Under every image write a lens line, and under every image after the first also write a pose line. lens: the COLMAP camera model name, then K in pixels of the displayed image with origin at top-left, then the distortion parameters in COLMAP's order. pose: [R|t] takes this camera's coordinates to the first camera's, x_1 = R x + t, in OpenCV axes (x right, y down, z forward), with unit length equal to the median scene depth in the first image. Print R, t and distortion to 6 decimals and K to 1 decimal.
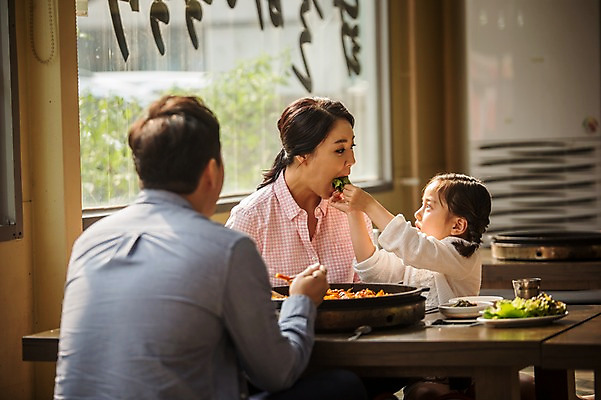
lens RADIAL K [[2064.7, 0, 300.5], [0, 2064.7, 200.0], [0, 0, 1]] dist [0.208705, 1.140260]
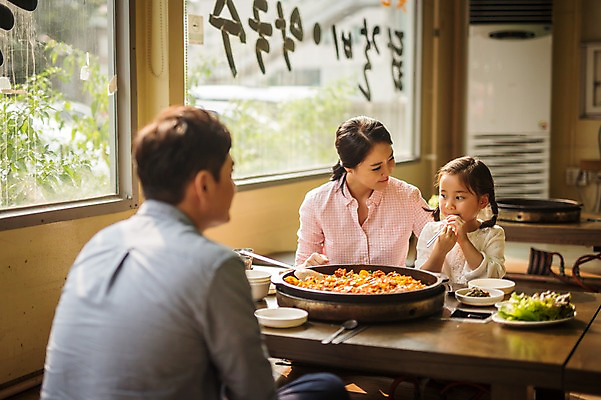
lens RADIAL K [[945.4, 0, 271.3], [0, 945.4, 208.3], [0, 0, 1]] dist [0.003745, -0.026115]
pose [[0.993386, 0.036032, -0.109023, 0.014527], [-0.028902, 0.997382, 0.066293, -0.020319], [0.111126, -0.062704, 0.991826, 0.334597]]
